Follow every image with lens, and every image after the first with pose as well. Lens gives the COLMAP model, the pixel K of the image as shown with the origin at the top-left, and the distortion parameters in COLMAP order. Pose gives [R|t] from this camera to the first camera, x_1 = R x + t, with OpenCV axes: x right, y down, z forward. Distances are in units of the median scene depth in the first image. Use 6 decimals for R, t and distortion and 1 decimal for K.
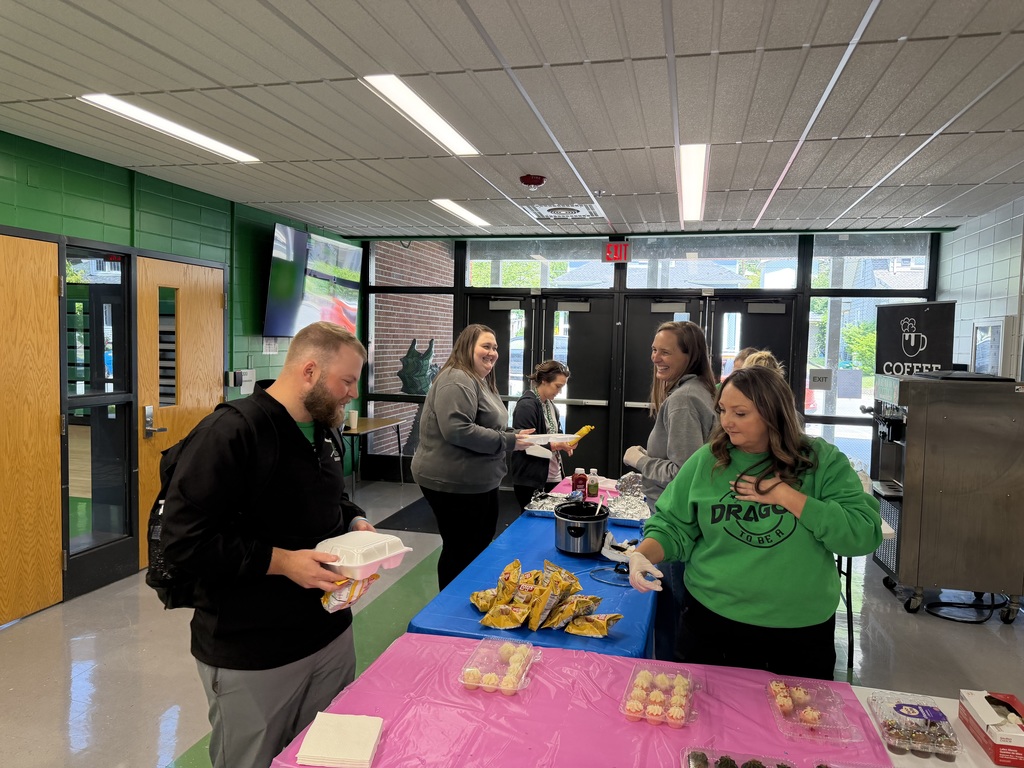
lens RADIAL K [[724.3, 0, 517.5], [0, 724.3, 382.2], [0, 0, 1]] dist [0.018580, -0.027893]
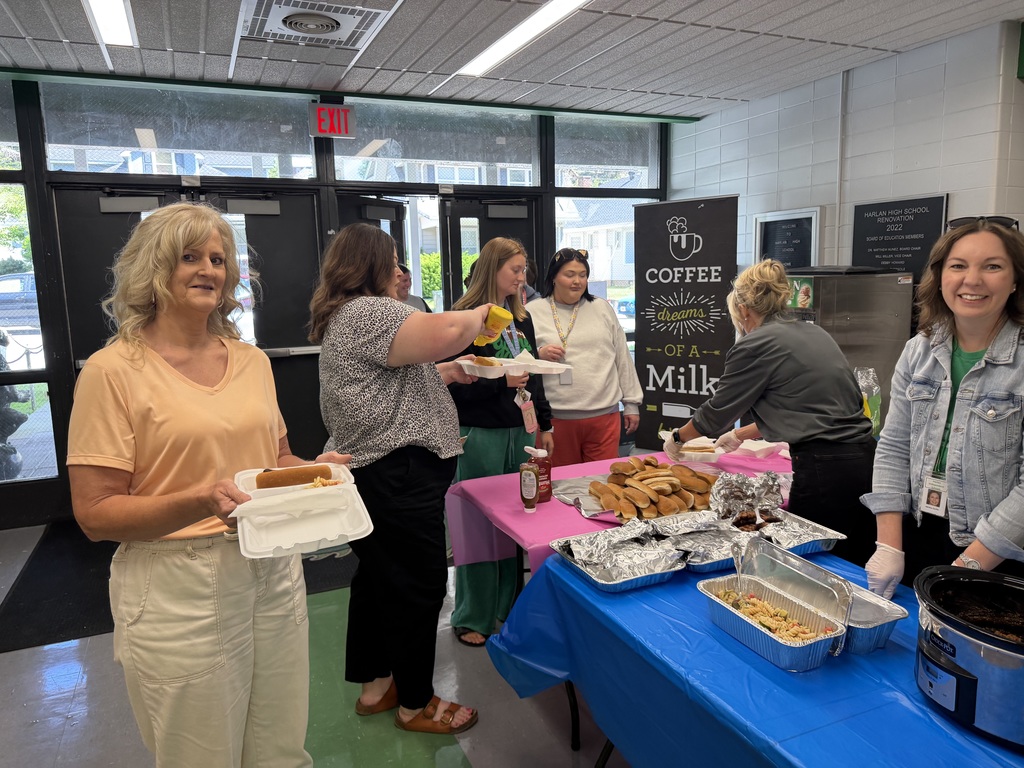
lens RADIAL K [[724.3, 0, 505.1], [0, 724.3, 378.8], [0, 0, 1]] dist [0.018580, -0.027893]
pose [[0.796408, -0.126298, 0.591425, -0.163077], [0.078662, 0.991276, 0.105759, -0.001944], [-0.599622, -0.037704, 0.799395, 0.365810]]
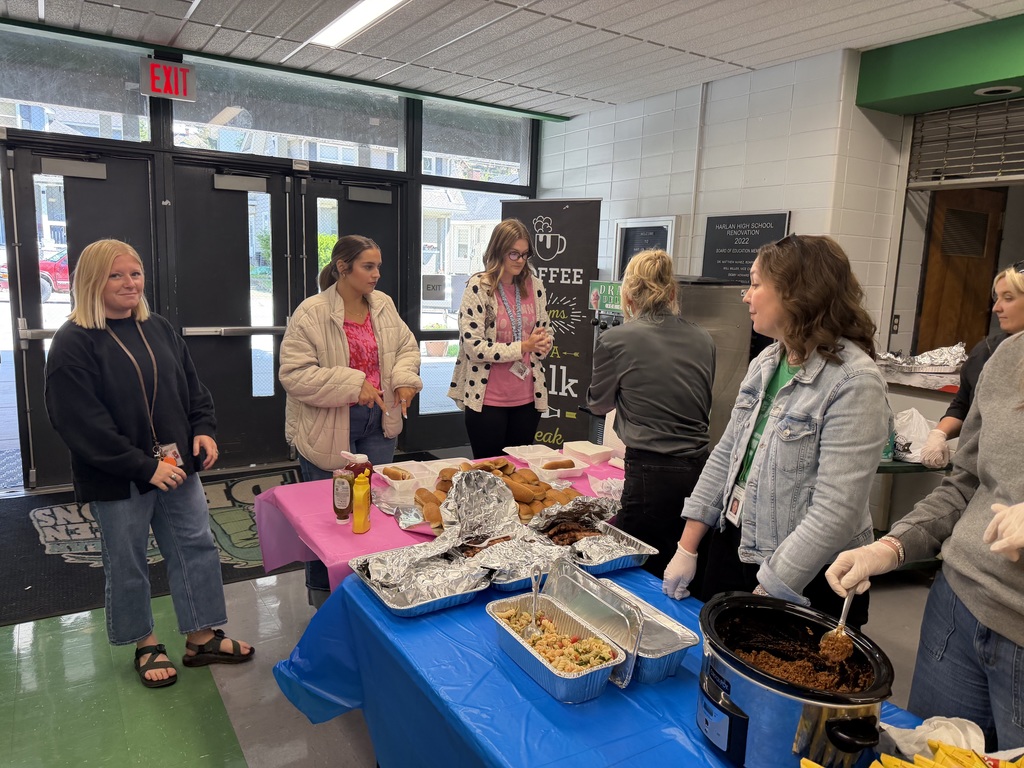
lens RADIAL K [[724.3, 0, 510.8], [0, 724.3, 386.3], [0, 0, 1]] dist [0.018580, -0.027893]
pose [[0.690807, -0.111869, 0.714333, -0.127435], [0.021834, 0.990735, 0.134040, -0.001702], [-0.722710, -0.076999, 0.686849, 0.365396]]
